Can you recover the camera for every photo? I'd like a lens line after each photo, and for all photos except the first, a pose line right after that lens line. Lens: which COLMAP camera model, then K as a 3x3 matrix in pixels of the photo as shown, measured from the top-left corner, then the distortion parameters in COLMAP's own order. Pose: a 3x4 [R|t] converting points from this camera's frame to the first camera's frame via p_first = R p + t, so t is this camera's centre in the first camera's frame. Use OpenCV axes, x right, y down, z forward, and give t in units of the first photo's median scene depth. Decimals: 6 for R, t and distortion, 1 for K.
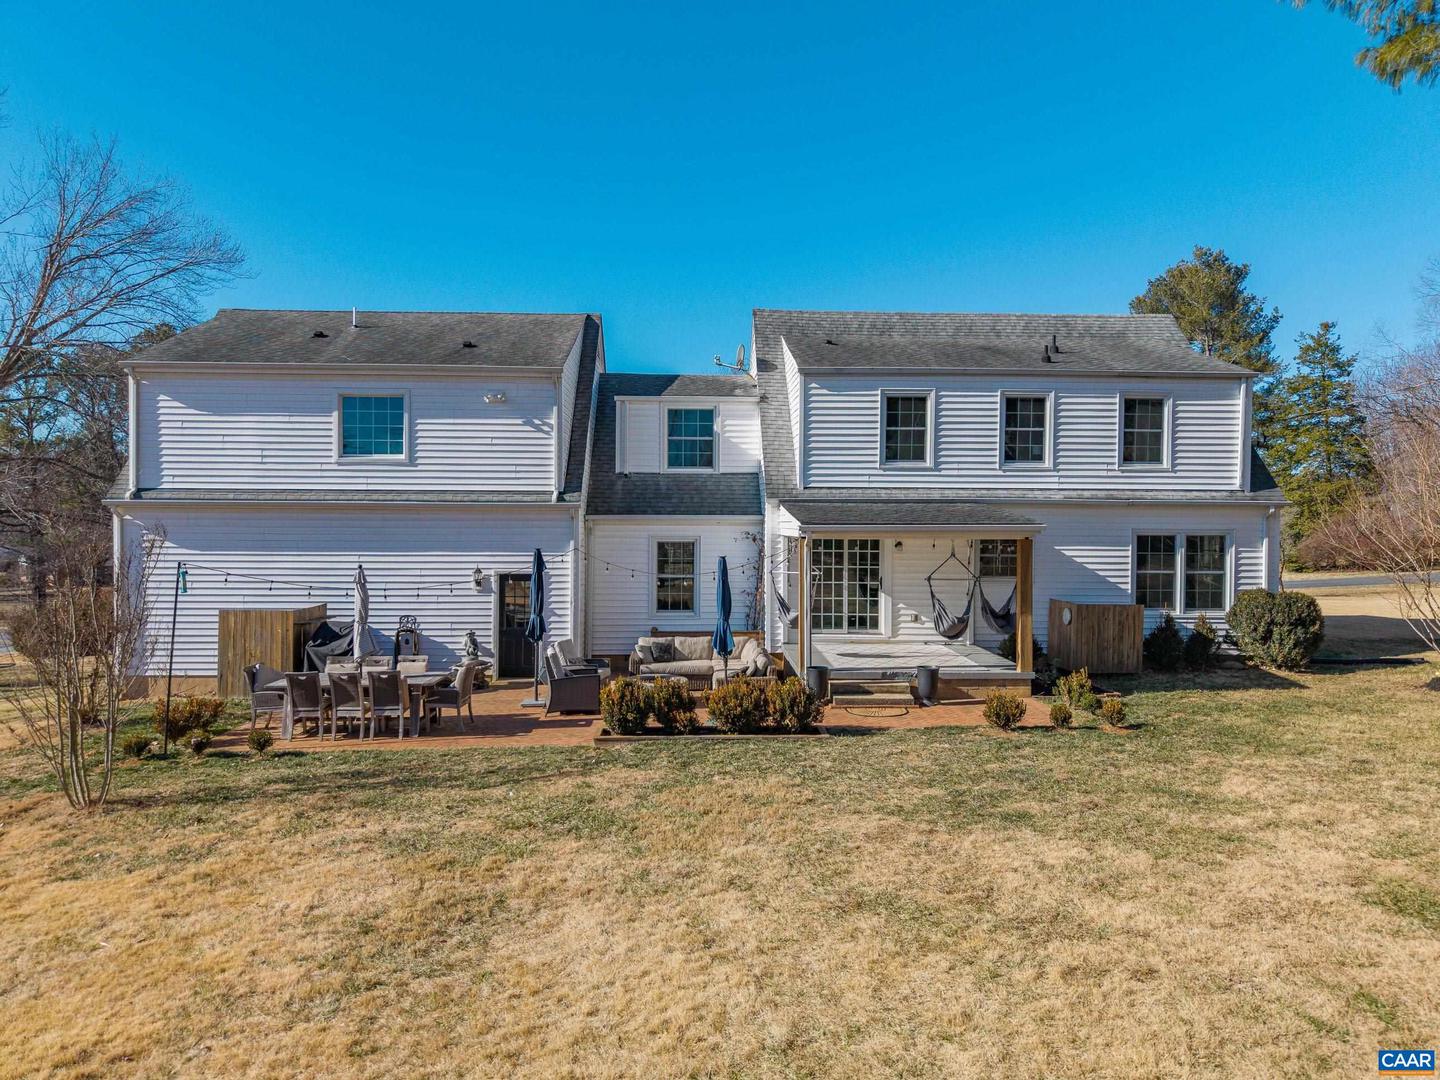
lens RADIAL K [[972.9, 0, 717.5], [0, 972.9, 531.8], [0, 0, 1]] dist [0.005503, -0.000742]
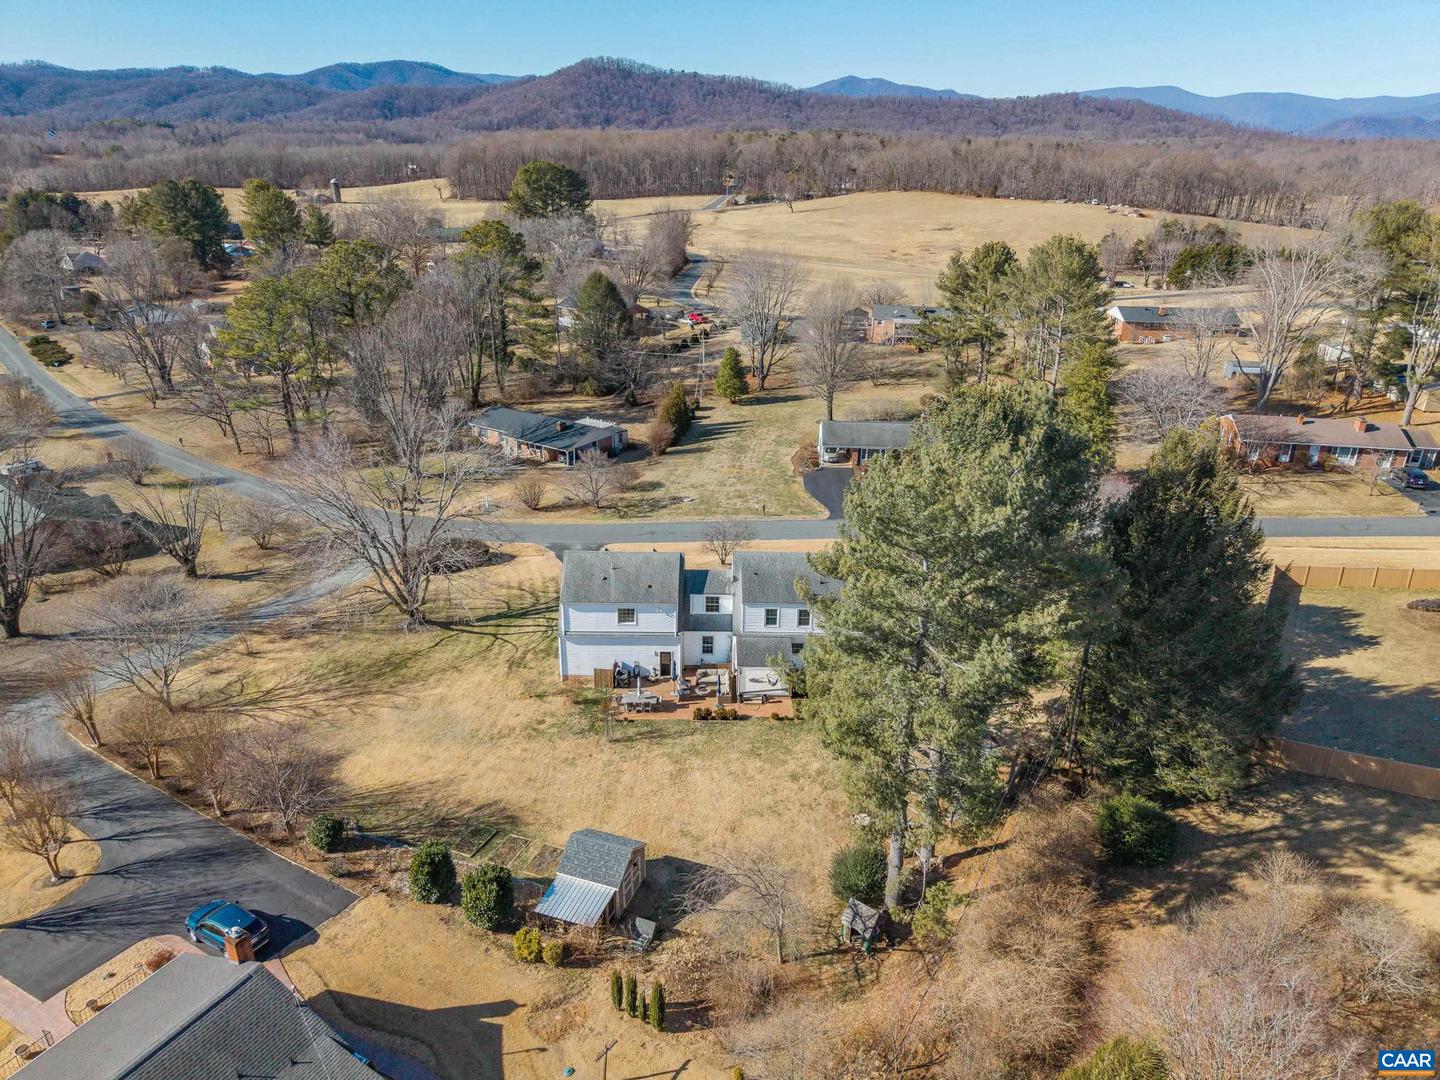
lens RADIAL K [[964.7, 0, 709.1], [0, 964.7, 520.8], [0, 0, 1]] dist [0.050080, -0.048026]
pose [[0.999334, 0.019511, -0.030822, 0.065846], [-0.007379, 0.935590, 0.353011, -1.734206], [0.035725, -0.352548, 0.935111, -2.278699]]
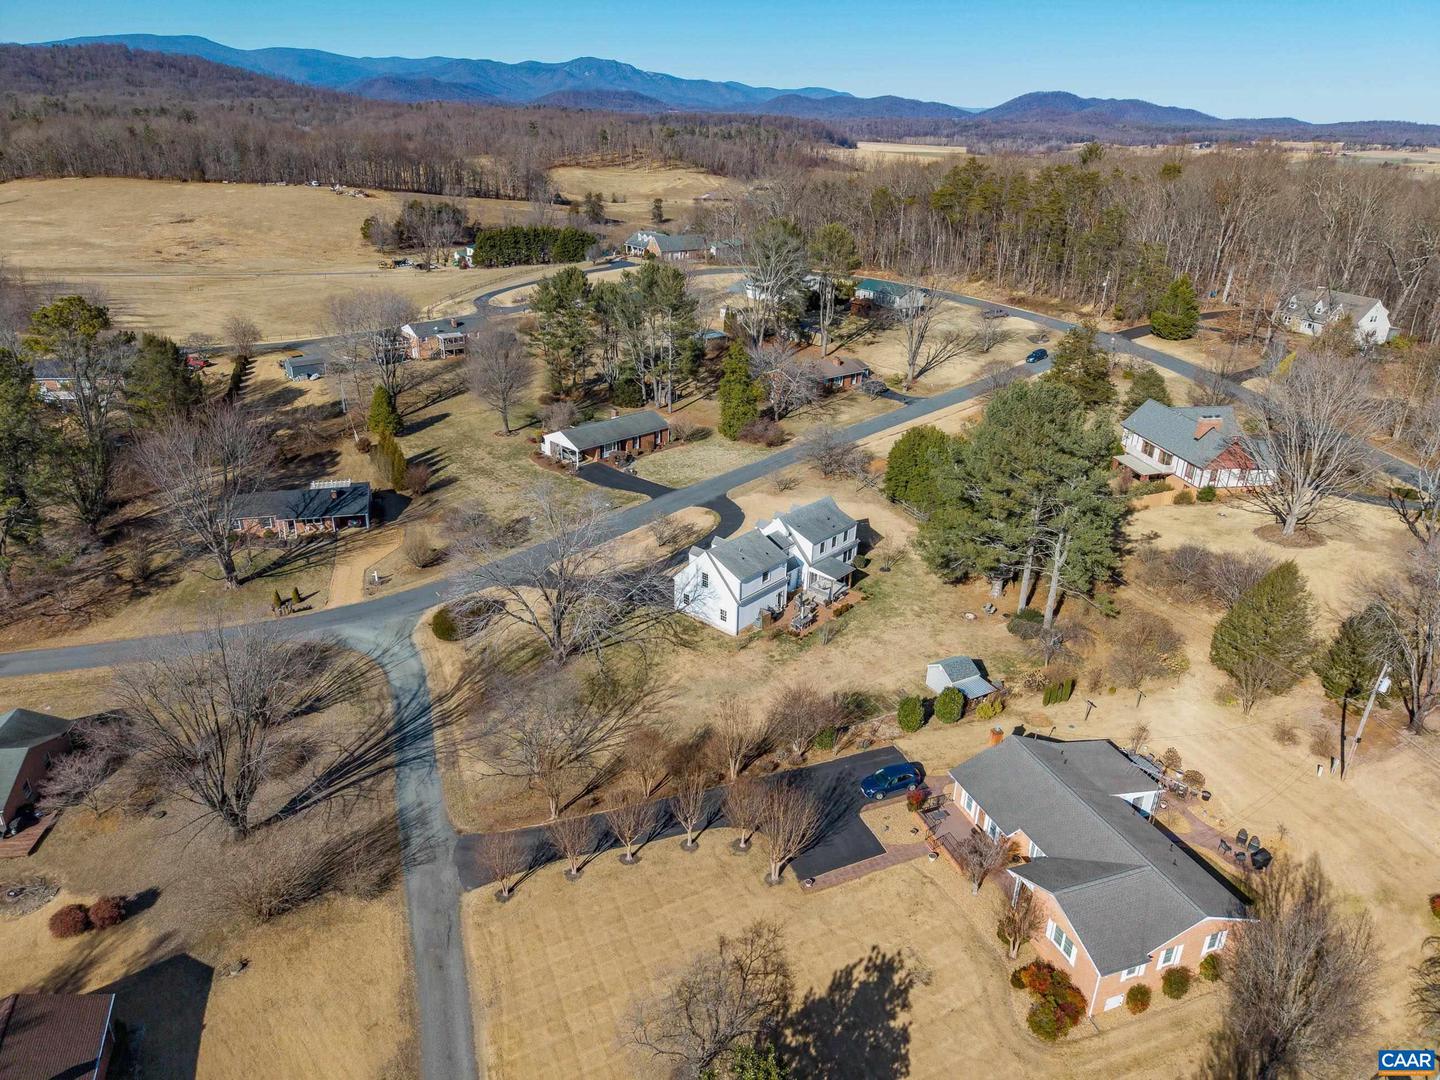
lens RADIAL K [[964.7, 0, 709.1], [0, 964.7, 520.8], [0, 0, 1]] dist [0.050080, -0.048026]
pose [[0.685408, -0.271371, 0.675703, -4.166842], [-0.011809, 0.923695, 0.382947, -2.477392], [-0.728064, -0.270454, 0.629903, -2.116779]]
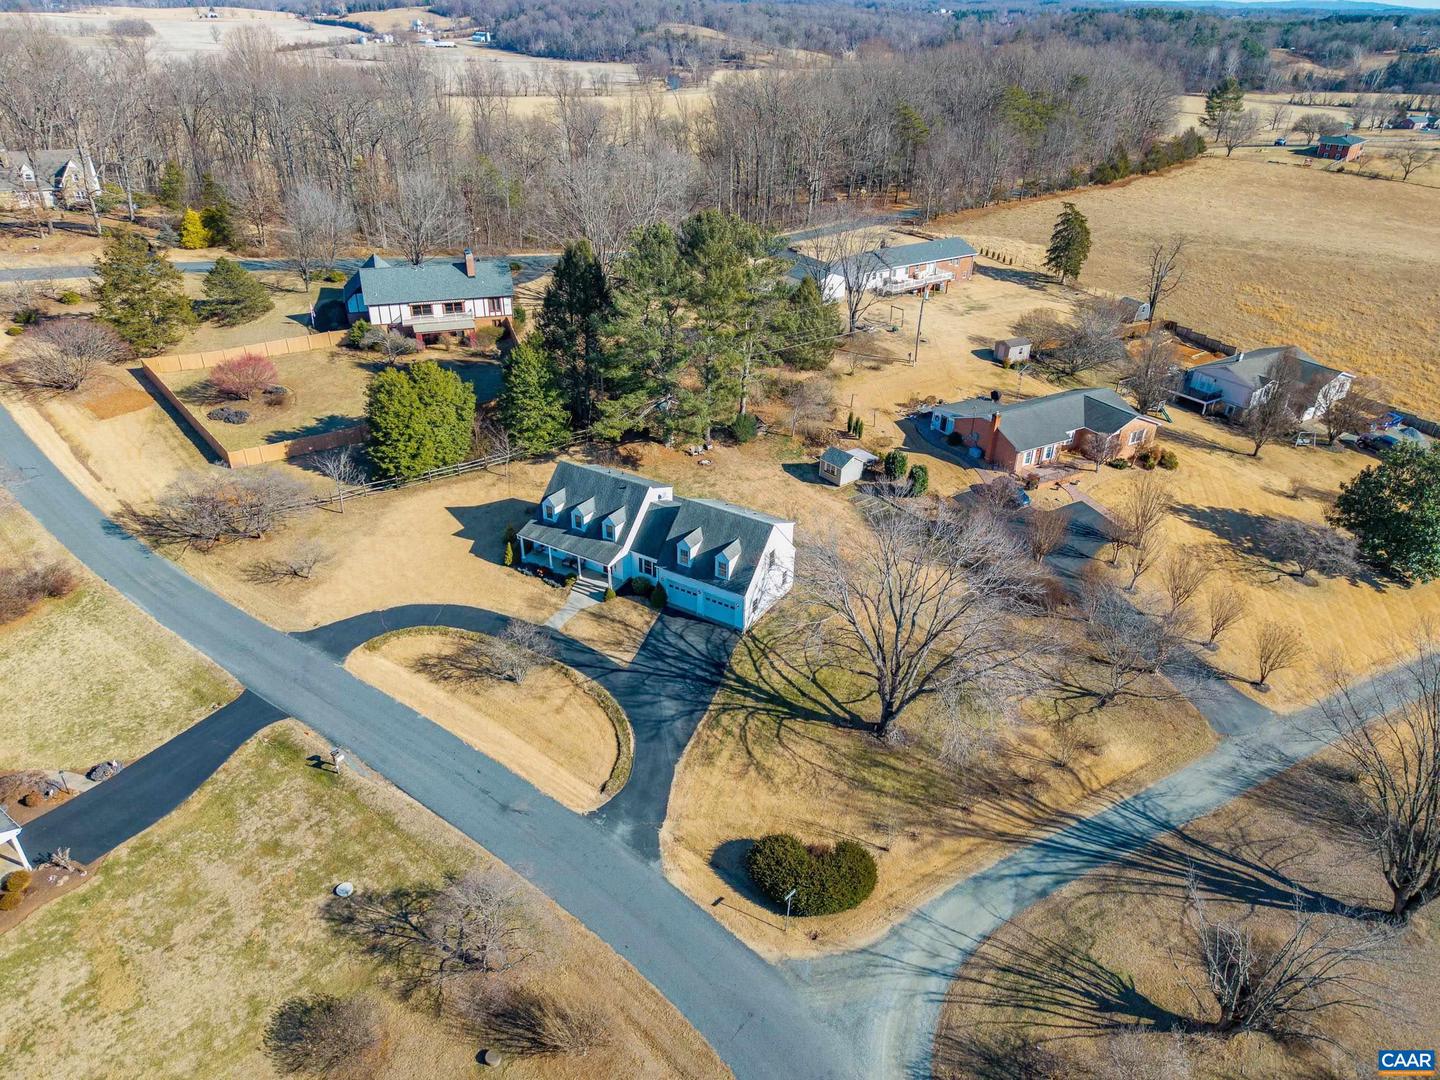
lens RADIAL K [[972.9, 0, 717.5], [0, 972.9, 531.8], [0, 0, 1]] dist [0.005503, -0.000742]
pose [[-0.835986, -0.285675, 0.468526, -2.392737], [-0.019959, 0.869069, 0.494288, -2.333292], [-0.548387, 0.403867, -0.732232, 4.497536]]
